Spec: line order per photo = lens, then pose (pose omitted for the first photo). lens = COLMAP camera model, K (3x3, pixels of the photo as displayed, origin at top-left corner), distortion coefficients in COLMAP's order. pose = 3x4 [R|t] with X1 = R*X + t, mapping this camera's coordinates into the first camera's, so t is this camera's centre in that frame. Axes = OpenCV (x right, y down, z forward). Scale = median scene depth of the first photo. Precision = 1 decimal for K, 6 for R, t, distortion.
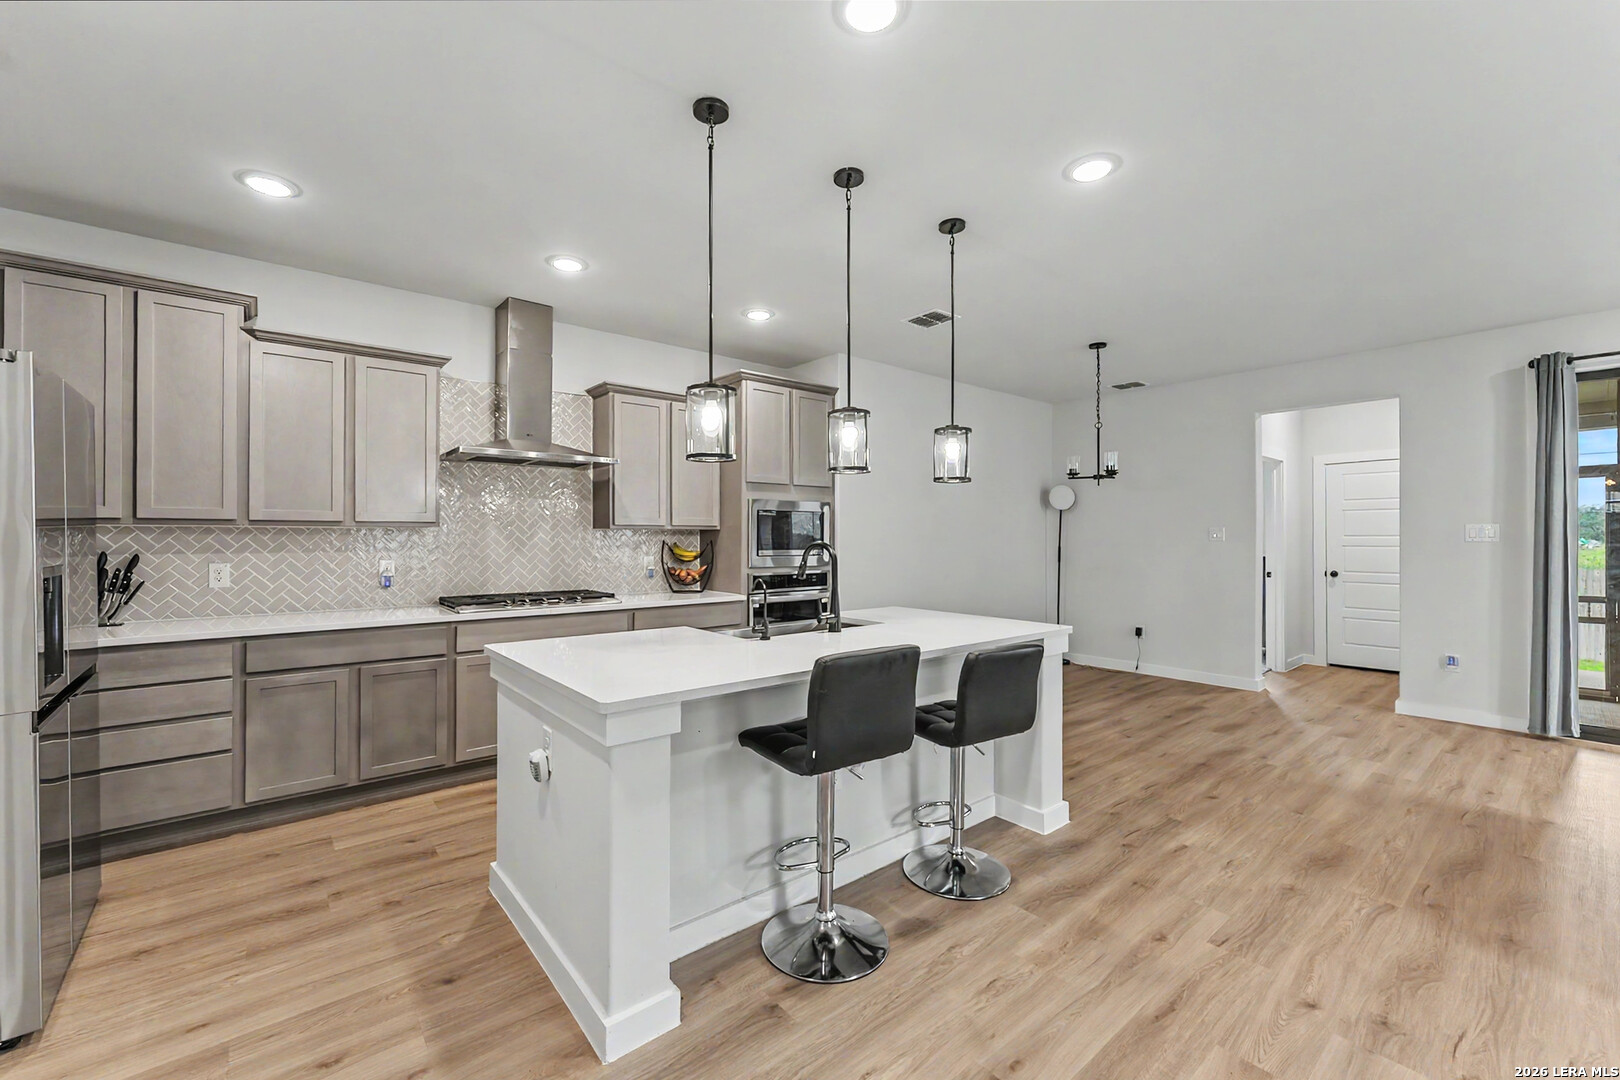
lens RADIAL K [[663.0, 0, 807.6], [0, 663.0, 528.4], [0, 0, 1]] dist [0.001218, -0.000170]
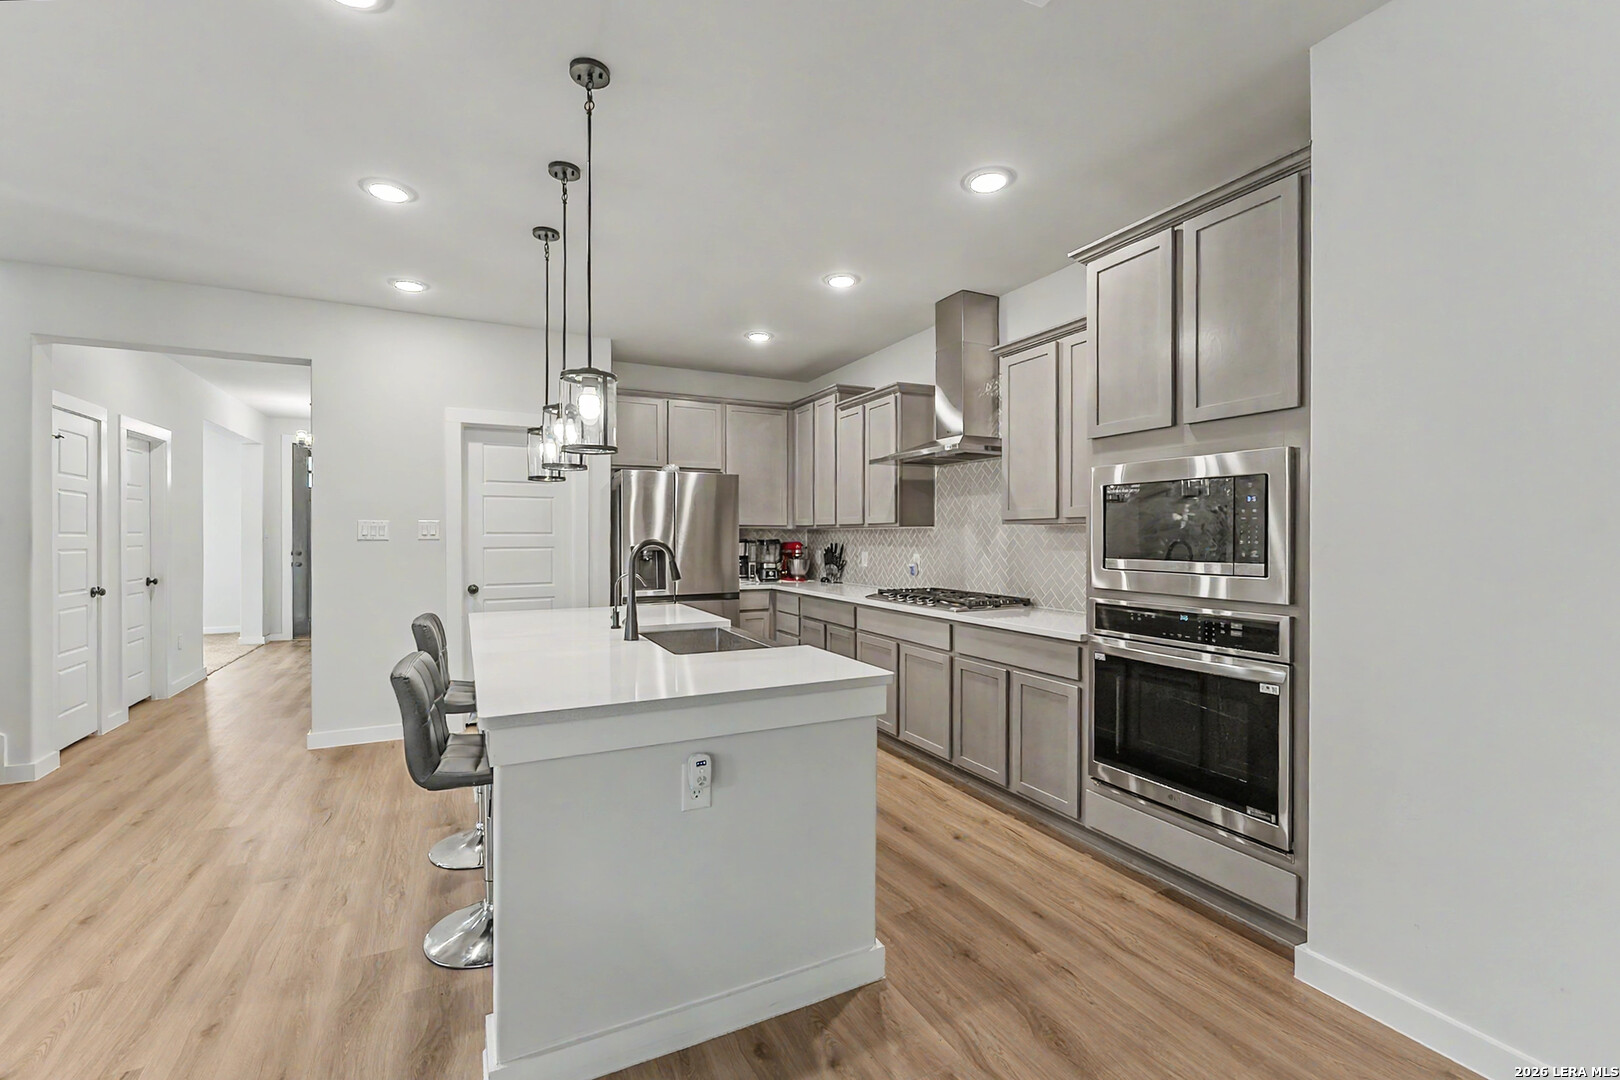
lens RADIAL K [[686.6, 0, 802.1], [0, 686.6, 539.0], [0, 0, 1]] dist [0.002009, 0.001070]
pose [[-0.236861, 0.005555, -0.971528, 0.821203], [0.014467, 0.999893, 0.002191, 0.017709], [0.971436, -0.013536, -0.236916, 1.335861]]
